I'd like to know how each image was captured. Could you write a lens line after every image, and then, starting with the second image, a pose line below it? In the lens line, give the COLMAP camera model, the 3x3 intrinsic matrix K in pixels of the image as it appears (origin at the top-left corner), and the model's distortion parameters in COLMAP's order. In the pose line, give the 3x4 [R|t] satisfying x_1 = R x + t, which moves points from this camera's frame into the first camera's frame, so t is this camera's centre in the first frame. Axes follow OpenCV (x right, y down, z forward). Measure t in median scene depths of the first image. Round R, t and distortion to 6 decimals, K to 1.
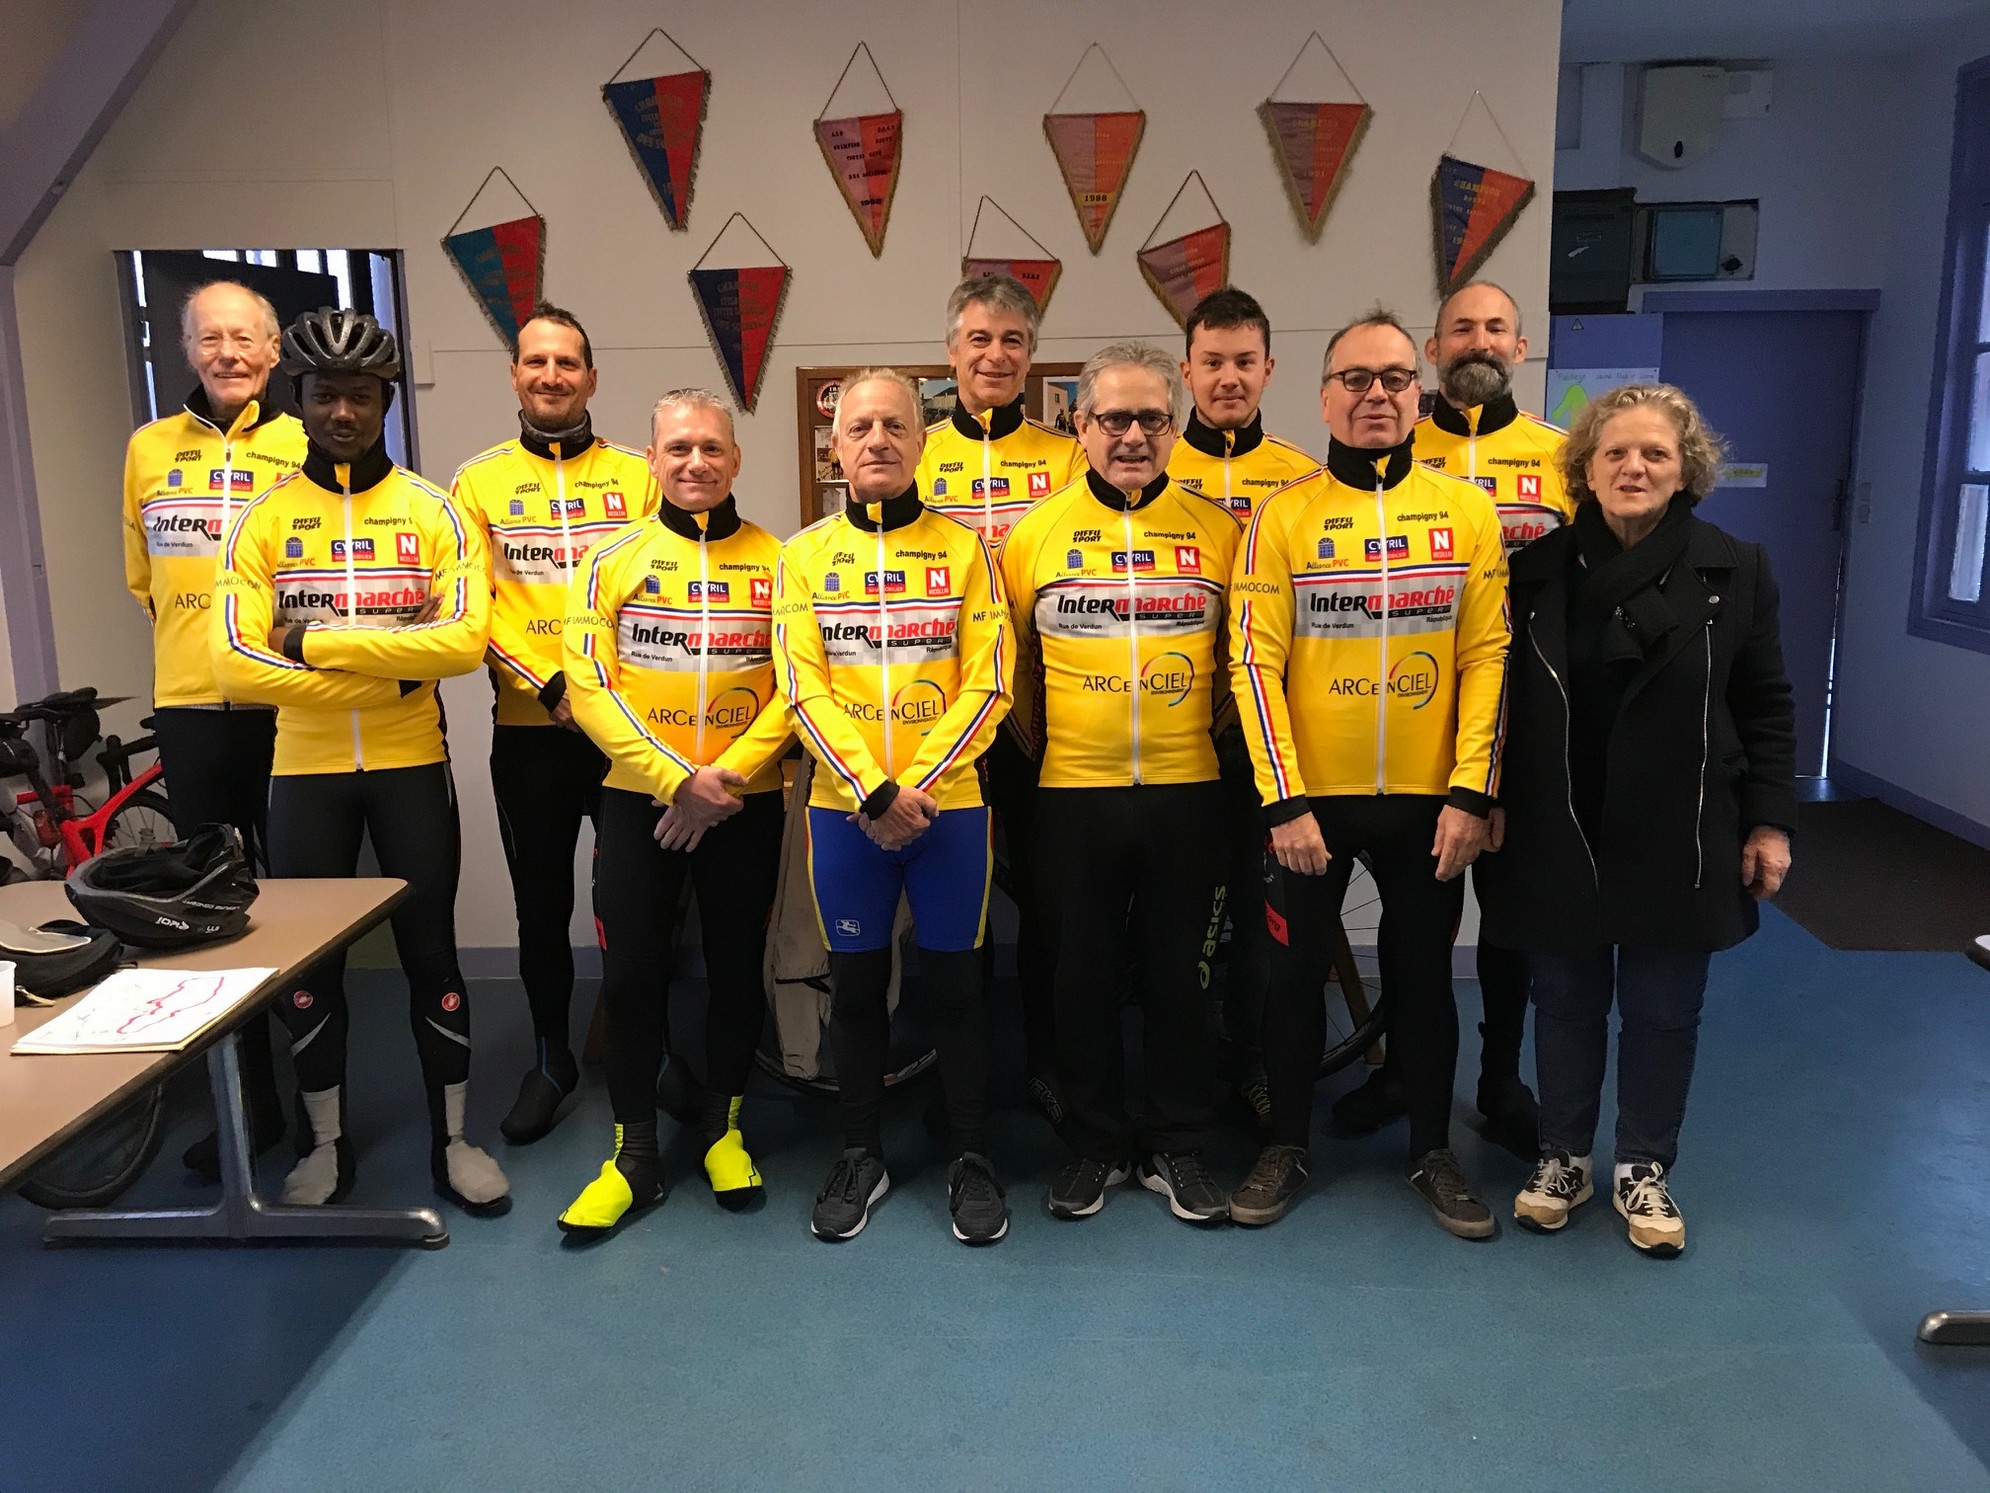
lens RADIAL K [[1623.5, 0, 999.9], [0, 1623.5, 751.3], [0, 0, 1]] dist [-0.014416, 0.026100]
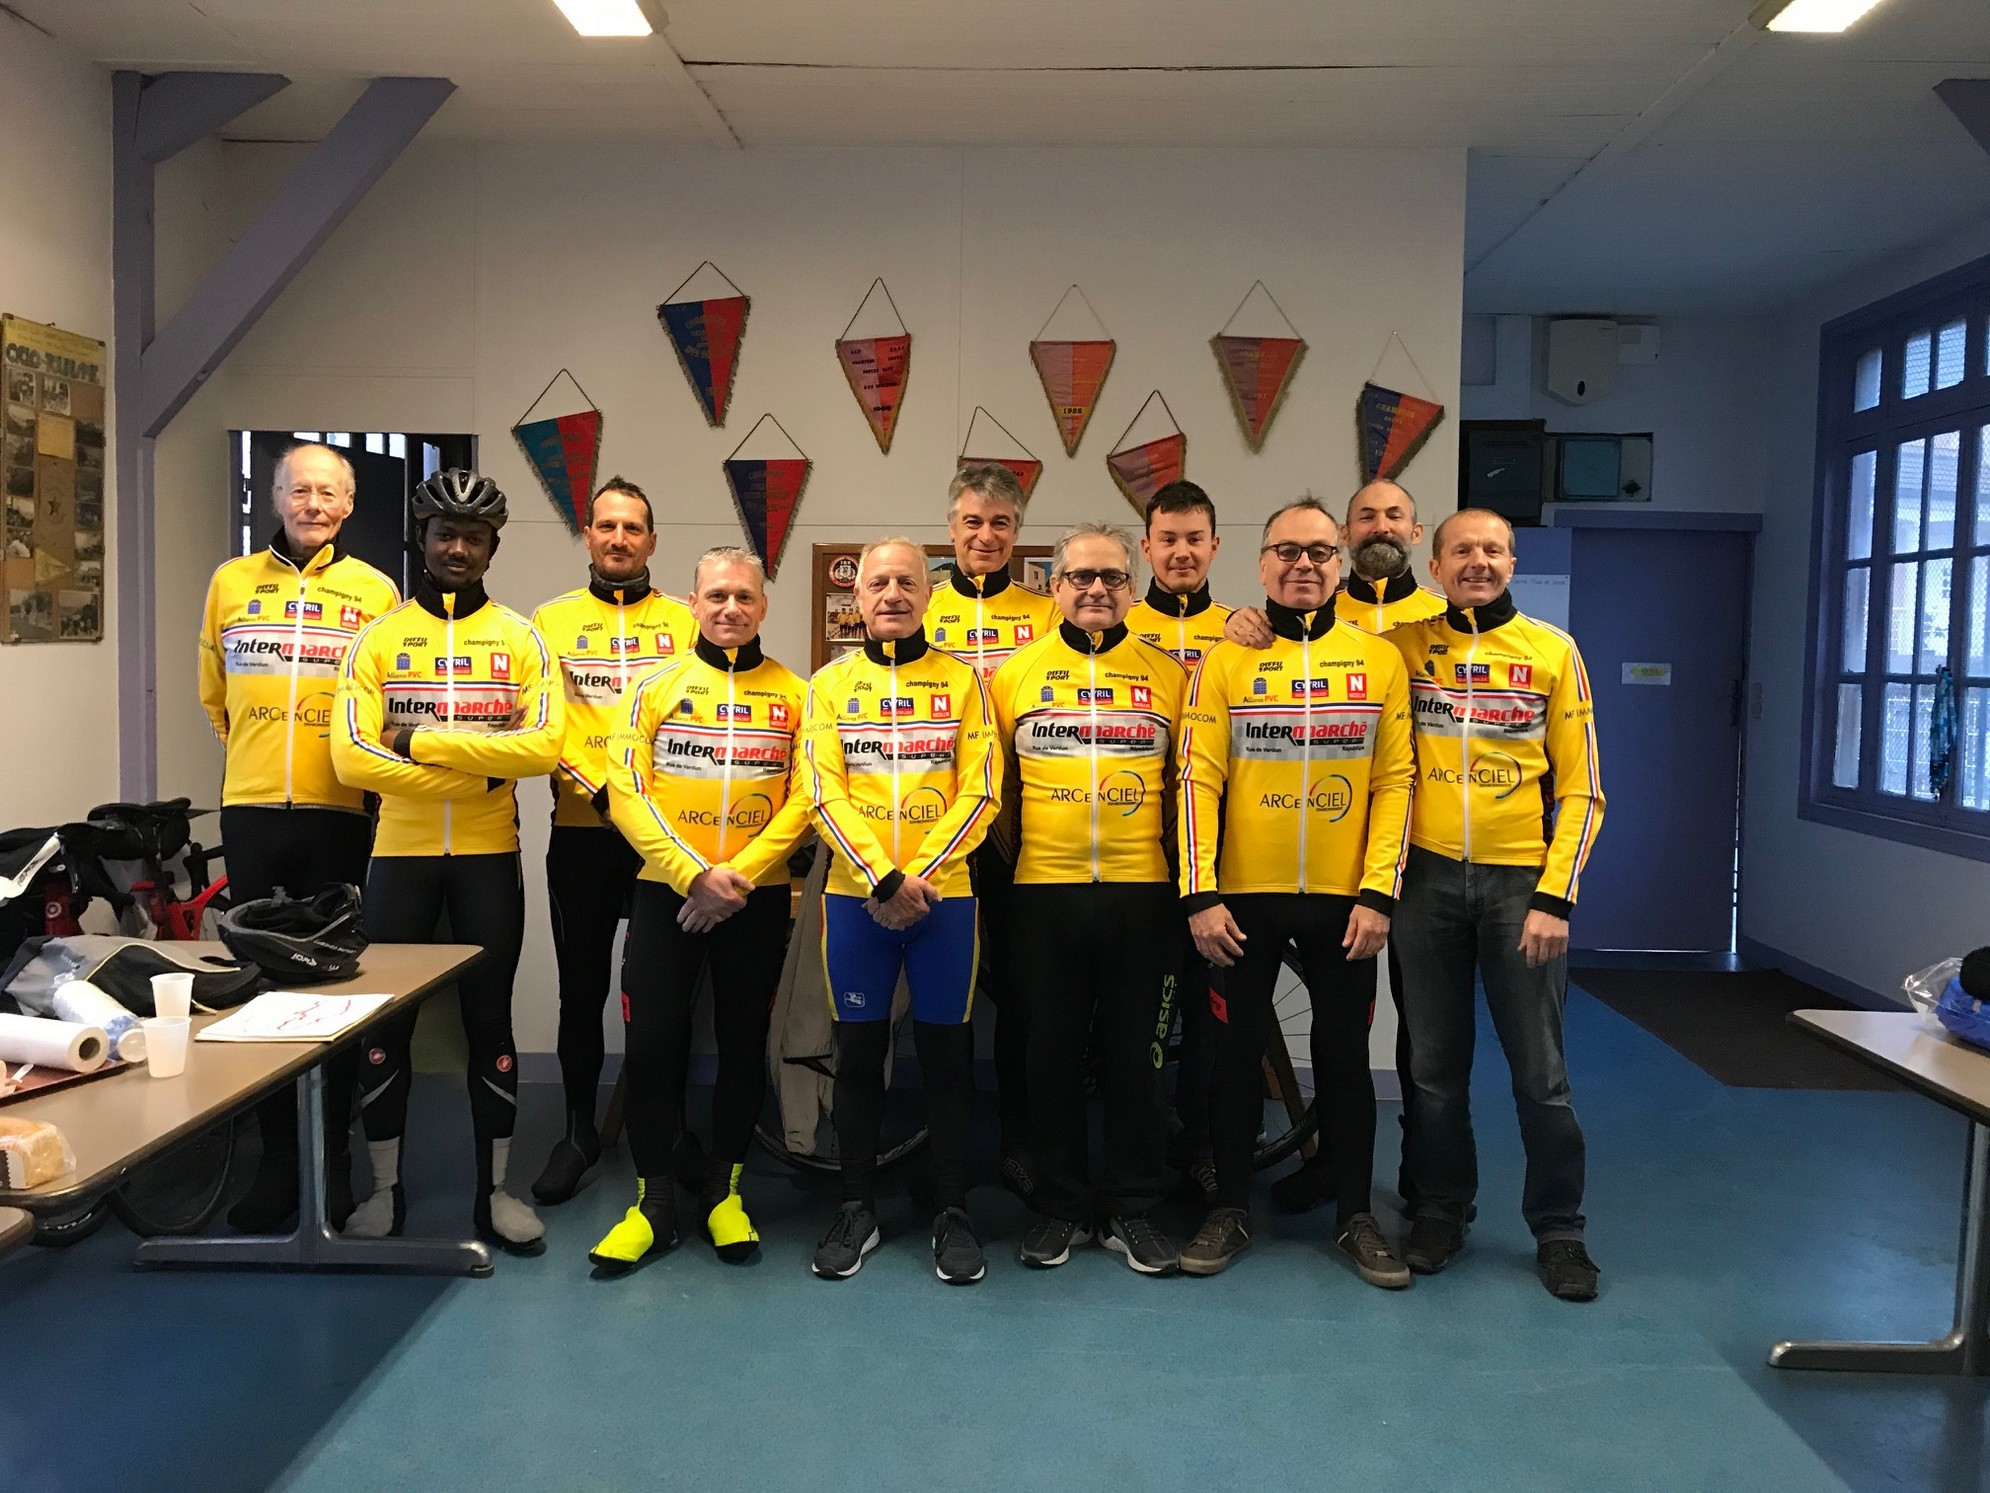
lens RADIAL K [[1623.5, 0, 992.8], [0, 1623.5, 736.9], [0, 0, 1]] dist [-0.014416, 0.026100]
pose [[0.999530, 0.024106, 0.018940, -0.019606], [-0.021285, 0.990321, -0.137157, 0.074773], [-0.022063, 0.136689, 0.990368, -0.175464]]
